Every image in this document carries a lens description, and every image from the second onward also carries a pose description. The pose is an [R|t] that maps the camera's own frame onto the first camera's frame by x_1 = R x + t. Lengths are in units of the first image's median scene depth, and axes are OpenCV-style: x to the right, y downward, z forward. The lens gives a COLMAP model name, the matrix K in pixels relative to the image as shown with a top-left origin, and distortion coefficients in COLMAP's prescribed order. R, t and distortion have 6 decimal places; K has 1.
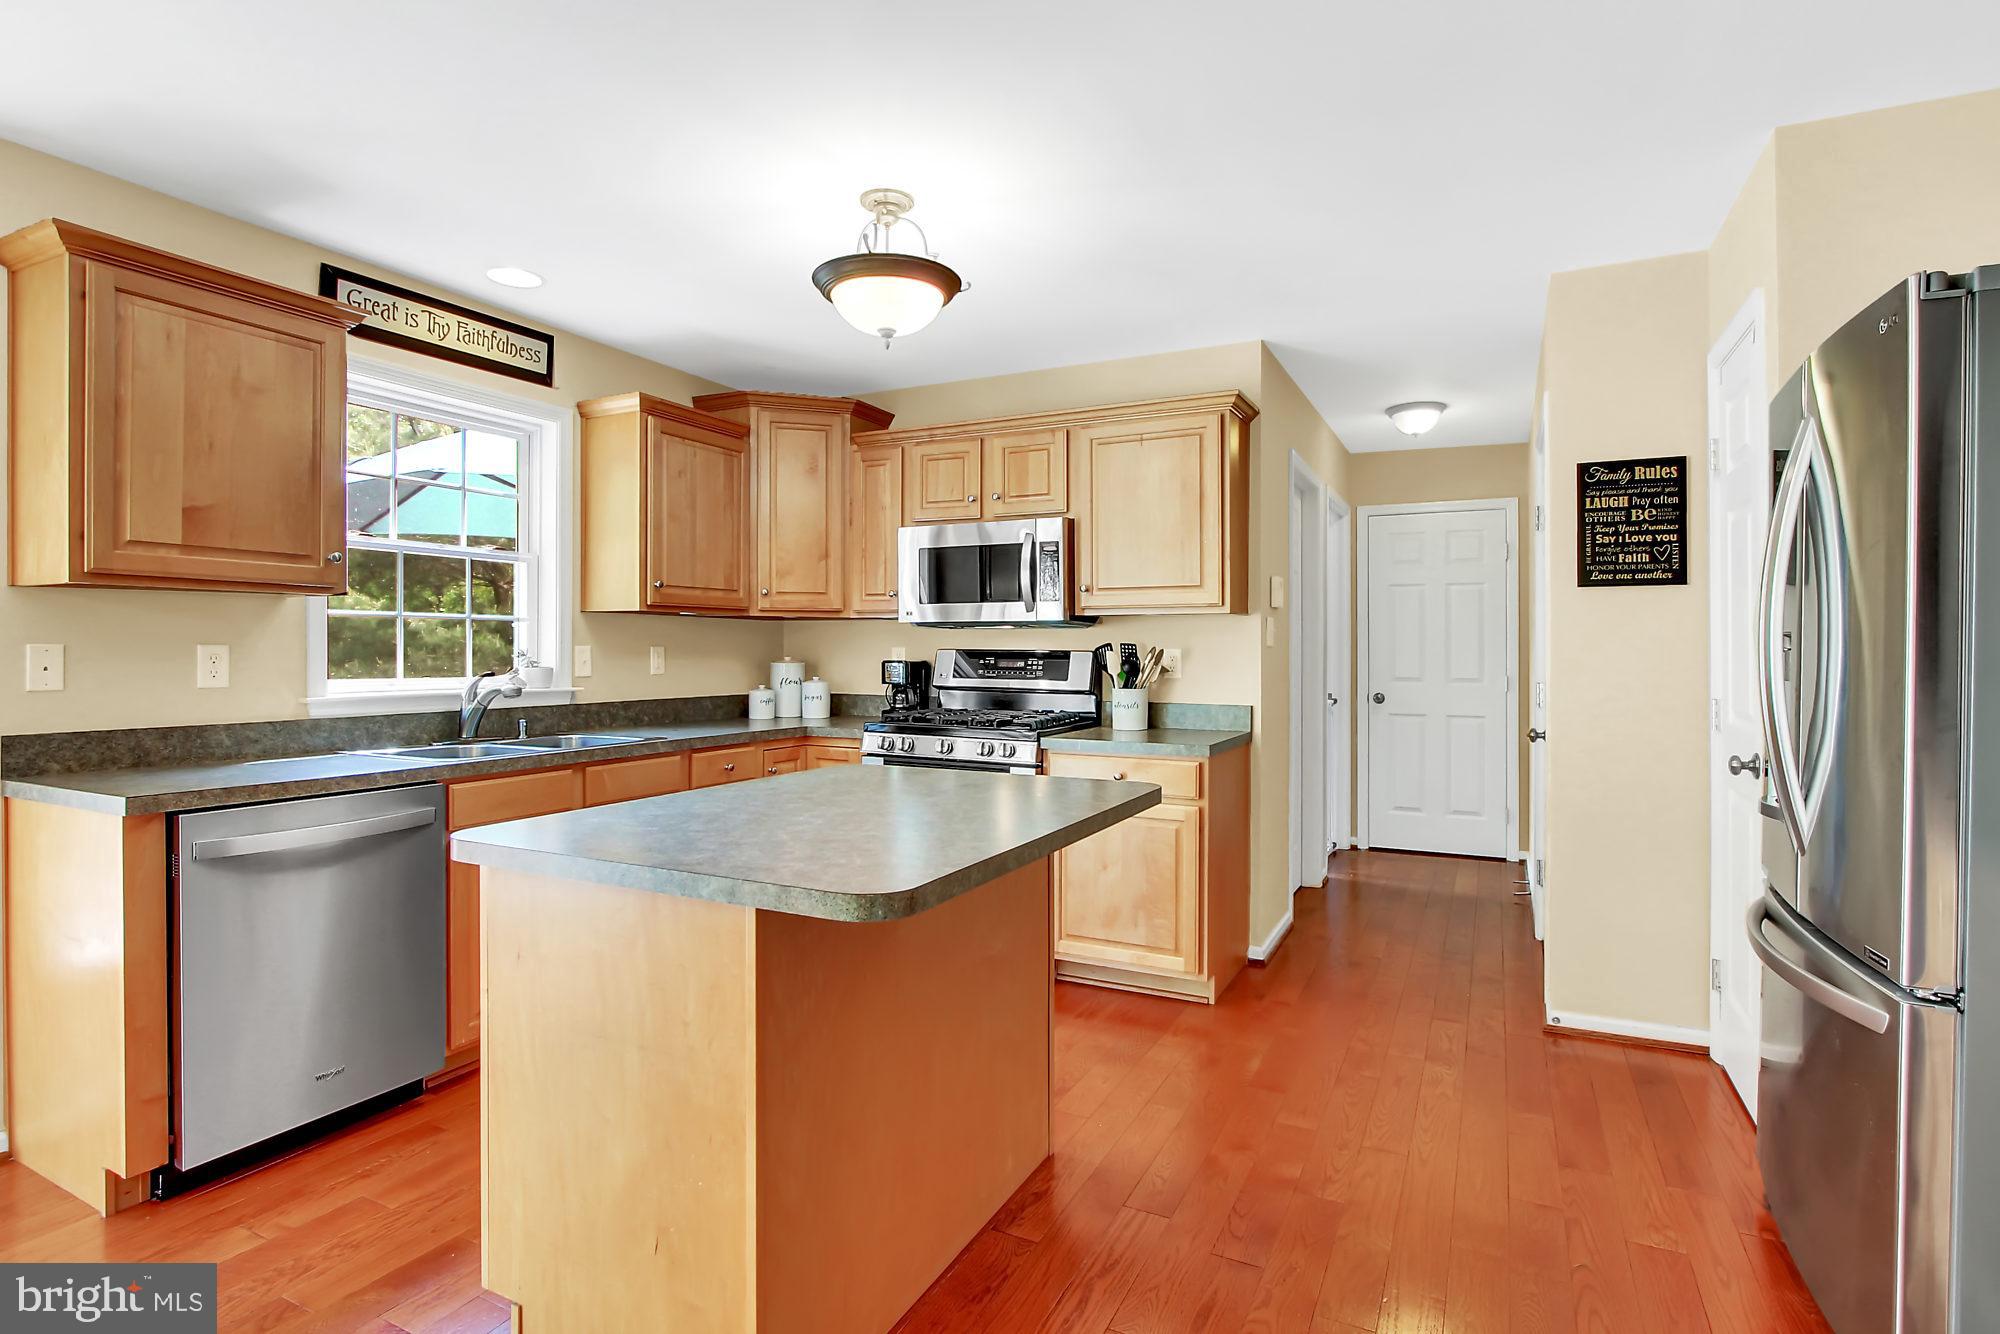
lens RADIAL K [[997.8, 0, 985.8], [0, 997.8, 647.4], [0, 0, 1]] dist [-0.001682, -0.000105]
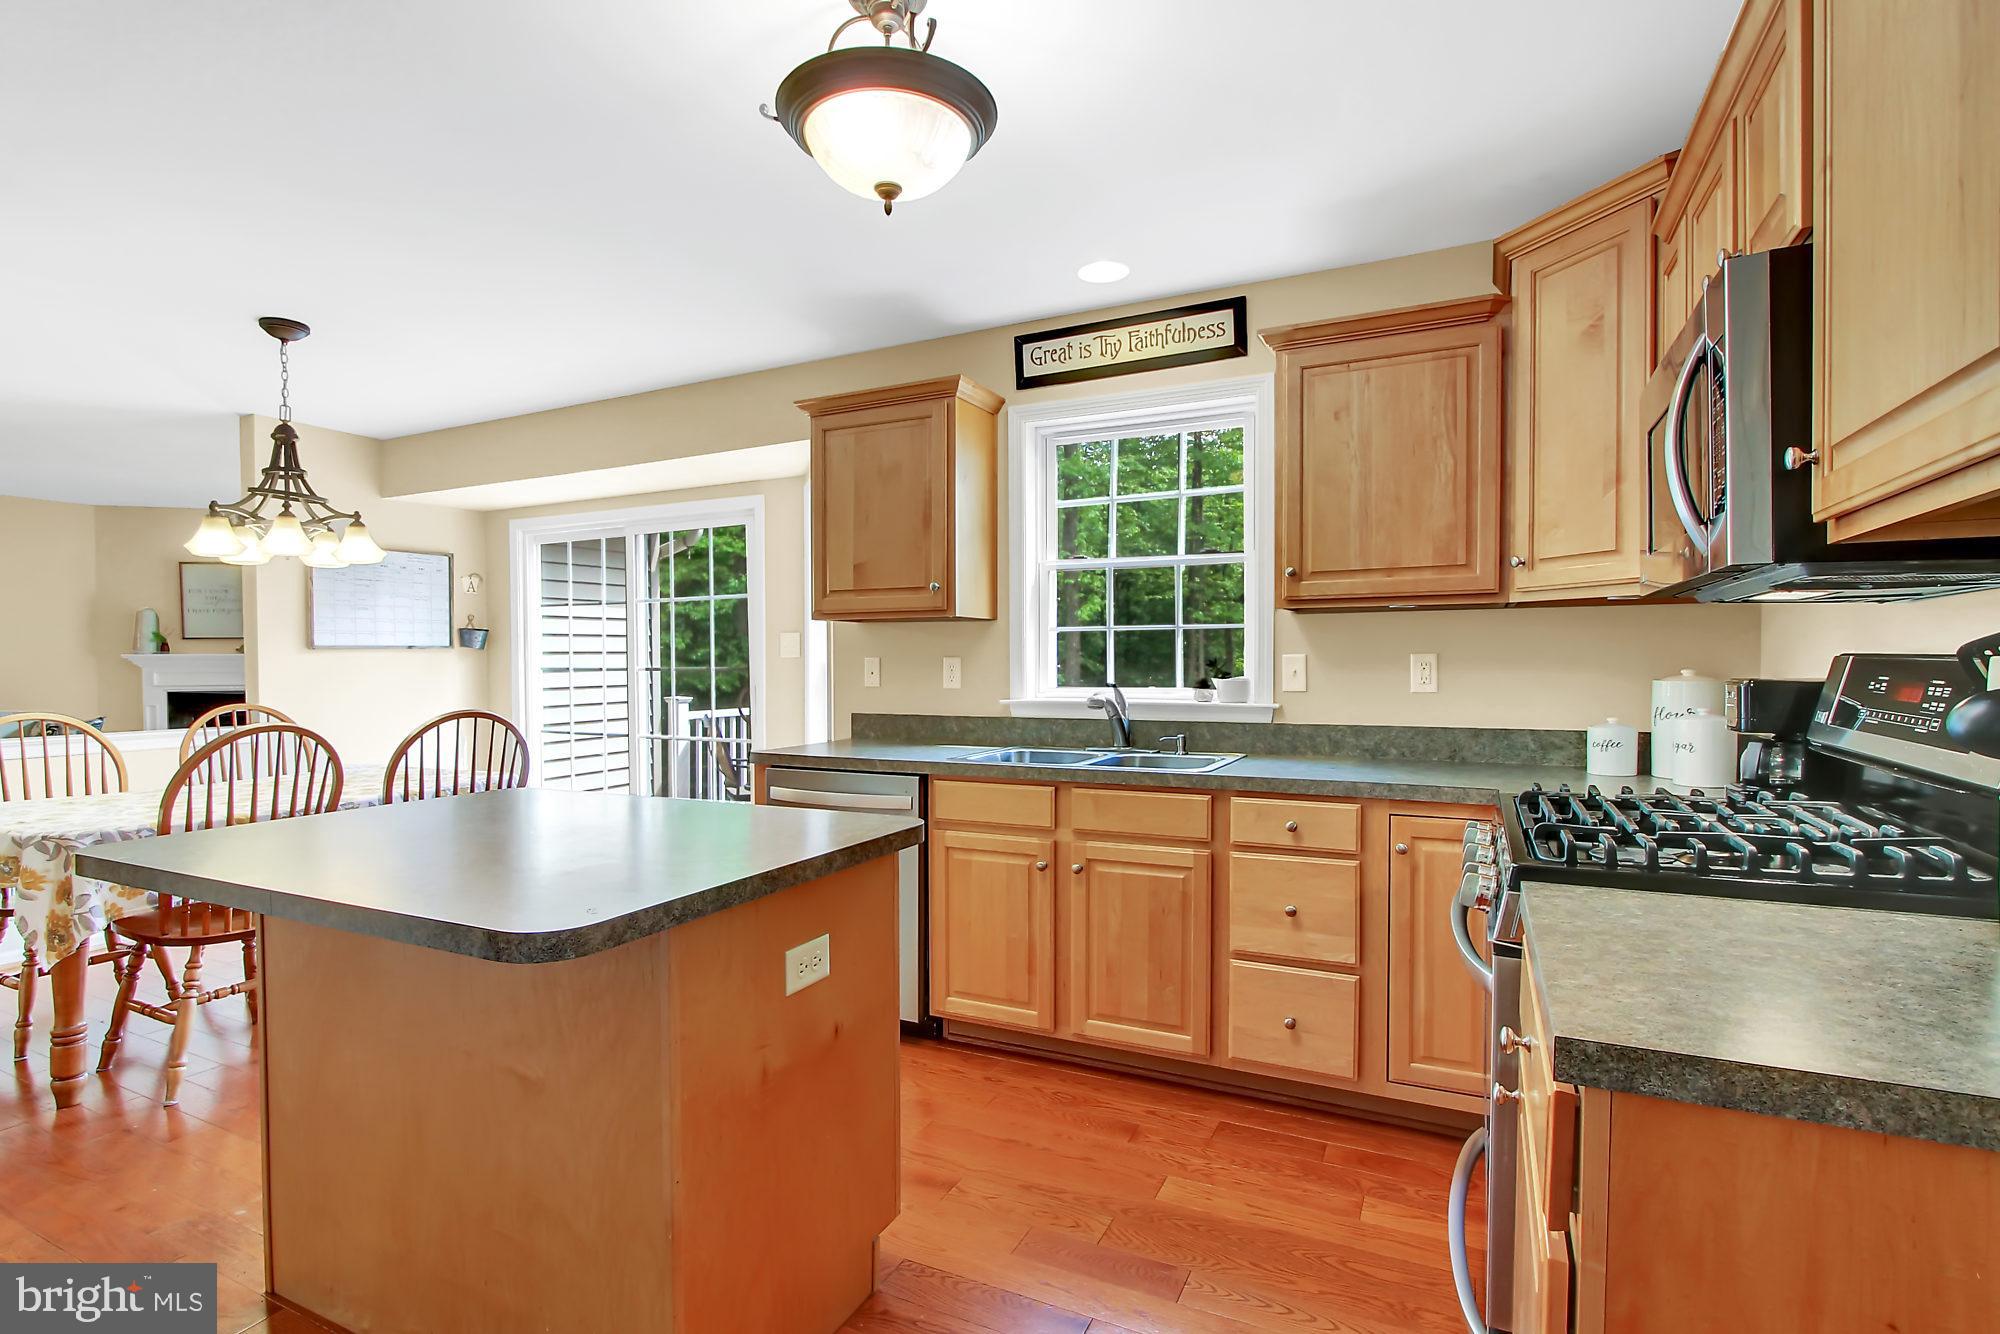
lens RADIAL K [[970.1, 0, 1000.0], [0, 970.1, 667.0], [0, 0, 1]] dist [-0.003033, -0.000491]
pose [[0.018637, 0.009100, -0.999785, 0.389276], [0.008370, 0.999922, 0.009258, -0.000254], [0.999791, -0.008541, 0.018559, 0.738976]]
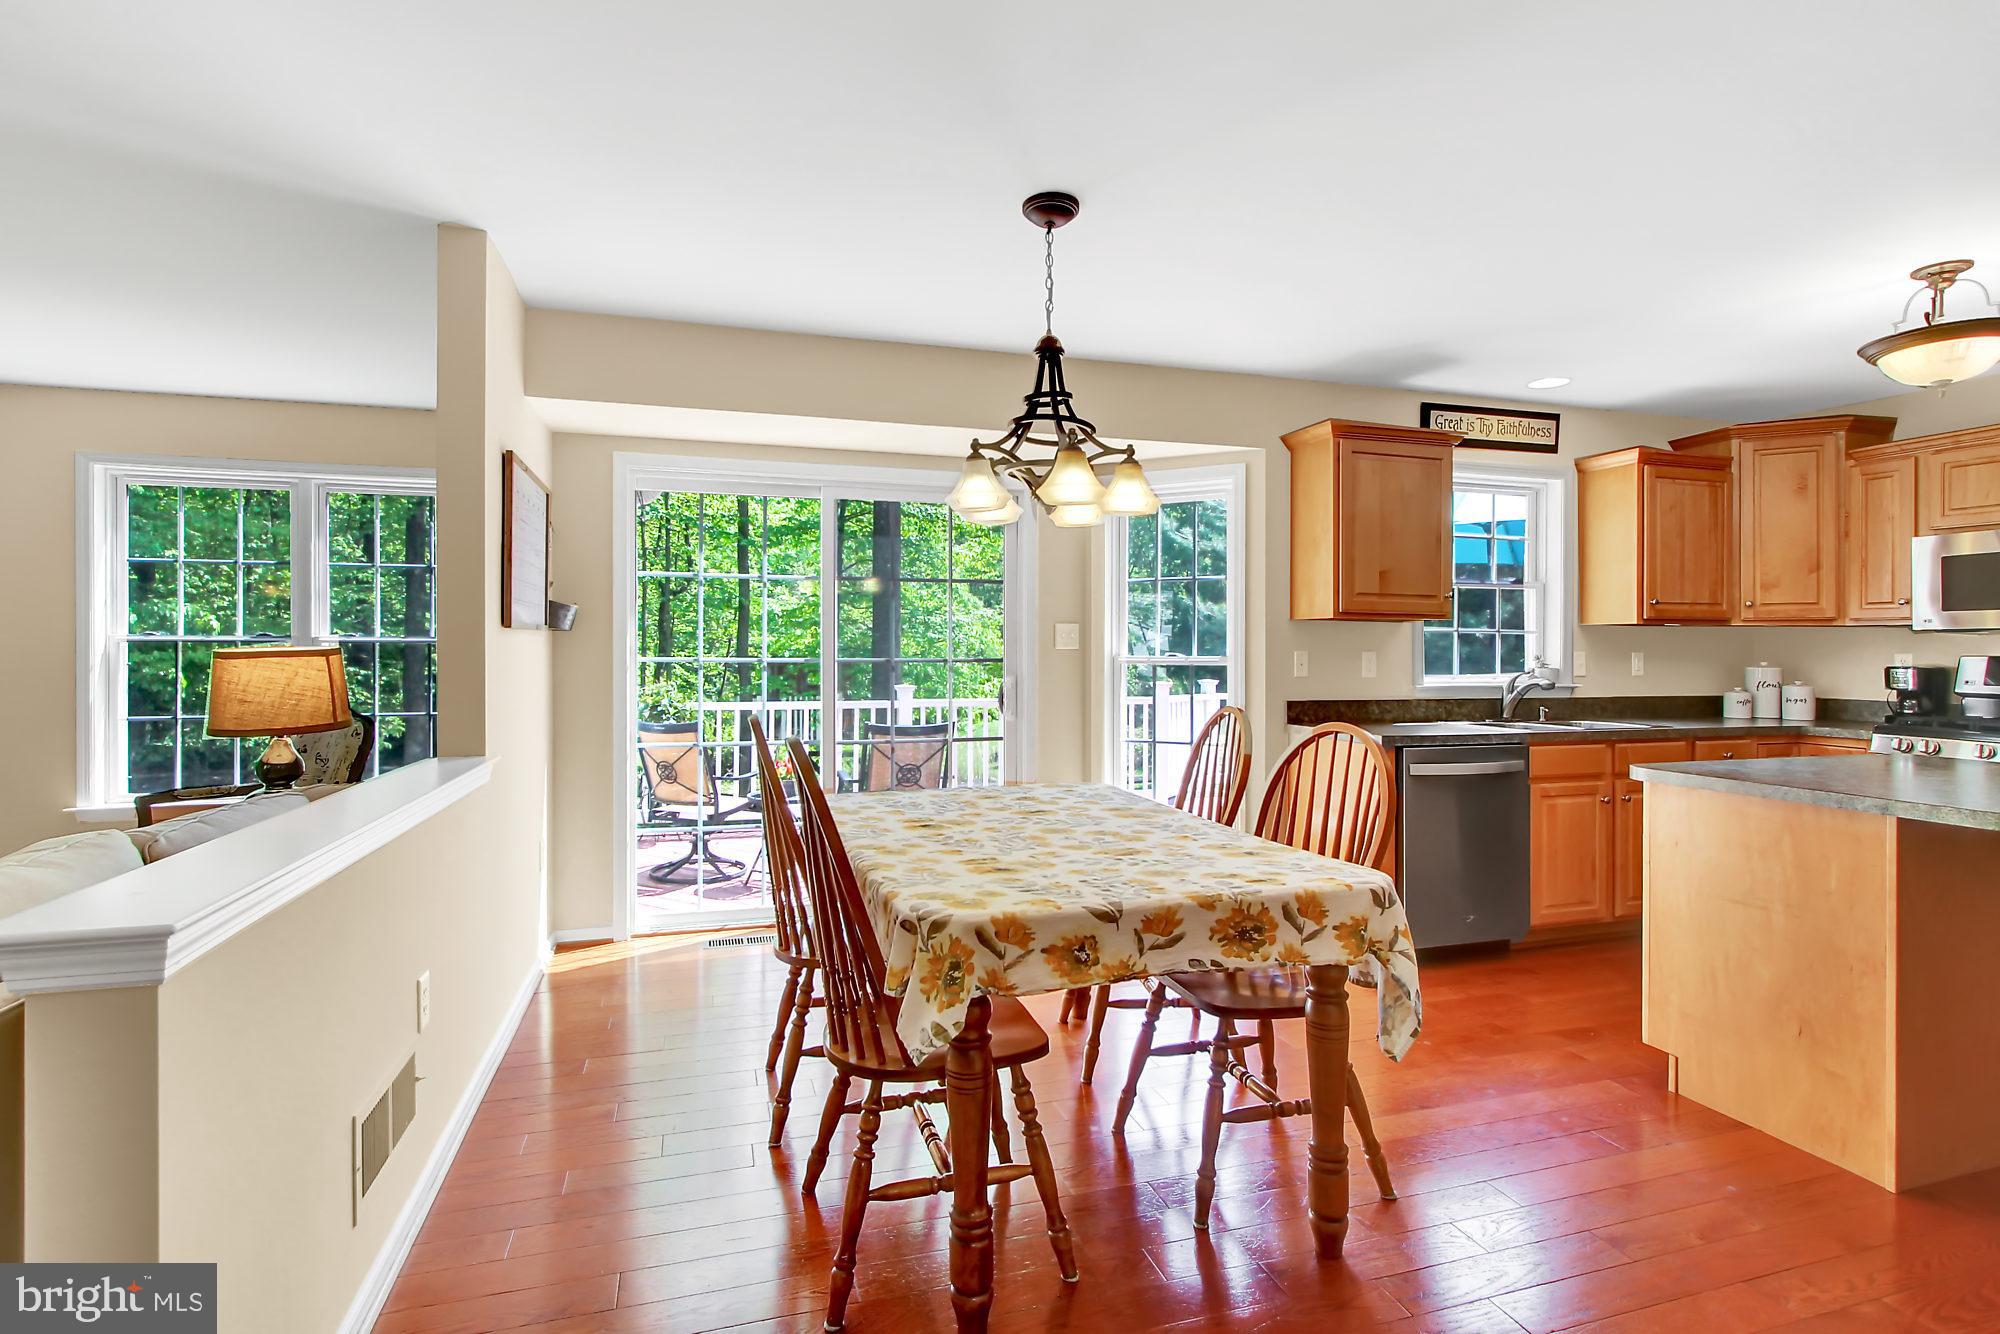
lens RADIAL K [[972.6, 0, 1001.7], [0, 972.6, 648.3], [0, 0, 1]] dist [-0.000778, -0.000034]
pose [[0.714437, 0.000242, -0.699699, -0.062551], [-0.001842, 0.999997, -0.001535, -0.002642], [0.699697, 0.002386, 0.714436, -0.401376]]
